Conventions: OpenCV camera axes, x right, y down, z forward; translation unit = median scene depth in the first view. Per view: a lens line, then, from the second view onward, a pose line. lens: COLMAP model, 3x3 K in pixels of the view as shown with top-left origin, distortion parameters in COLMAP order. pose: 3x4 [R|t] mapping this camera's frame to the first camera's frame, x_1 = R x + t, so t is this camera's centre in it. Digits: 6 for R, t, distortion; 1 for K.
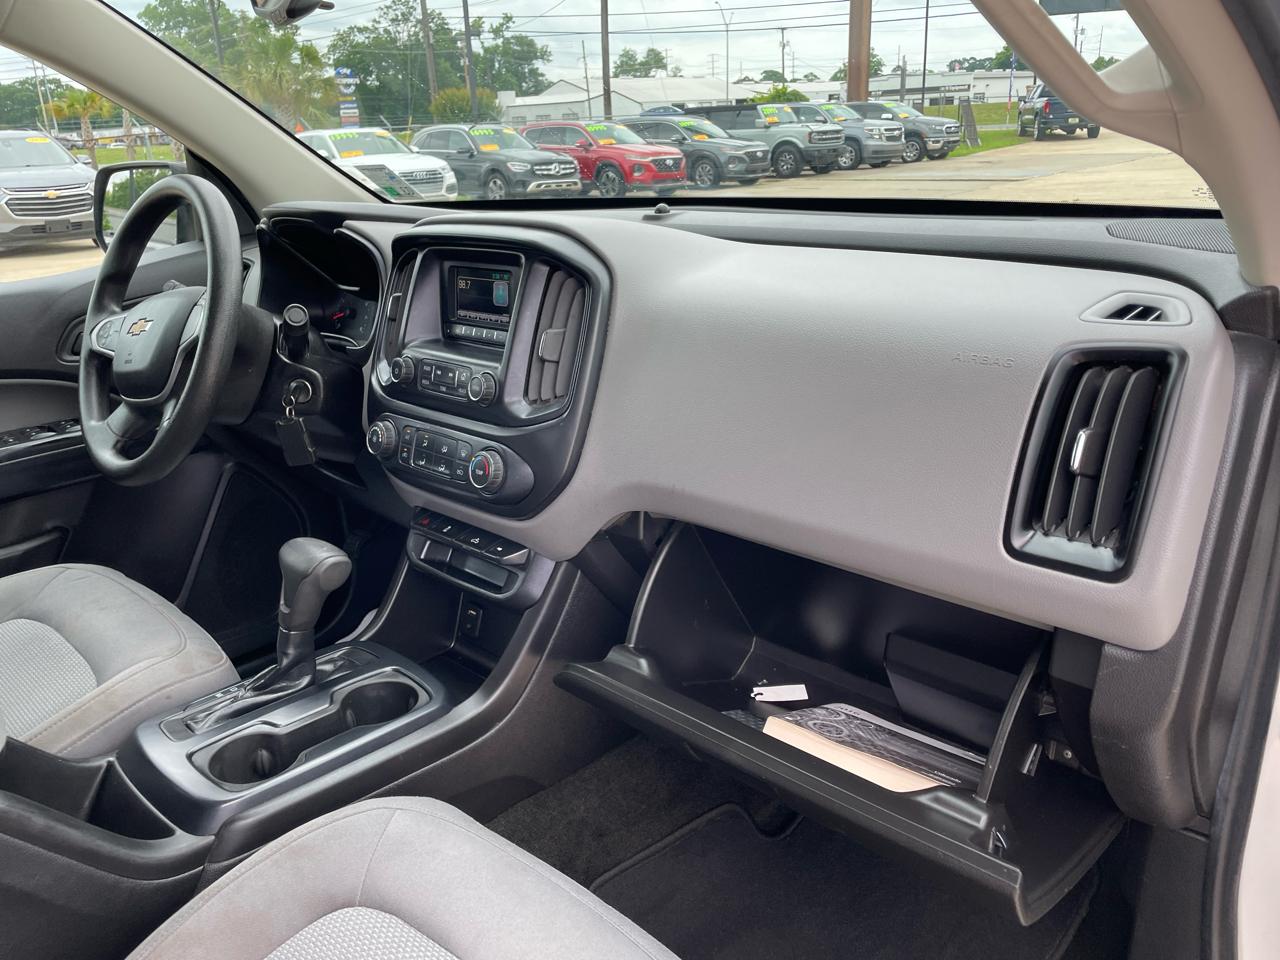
lens RADIAL K [[972.0, 0, 632.2], [0, 972.0, 485.7], [0, 0, 1]] dist [0.074053, -0.098356]
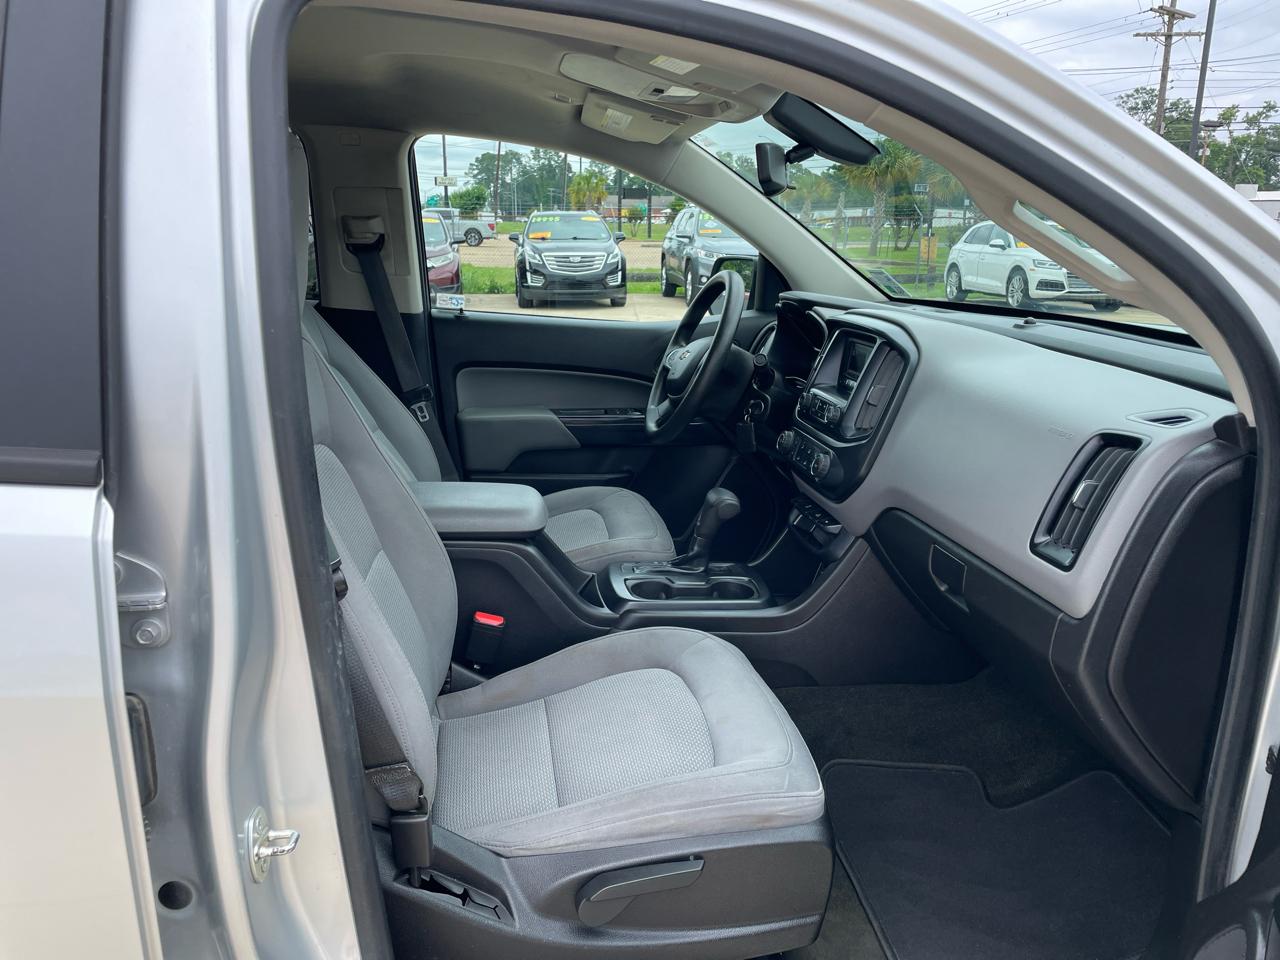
lens RADIAL K [[972.0, 0, 634.6], [0, 972.0, 497.5], [0, 0, 1]] dist [0.074053, -0.098356]
pose [[0.792205, 0.217426, -0.570208, 0.444580], [-0.254876, 0.966864, 0.014568, 0.074623], [0.554481, 0.133791, 0.821371, -0.398640]]
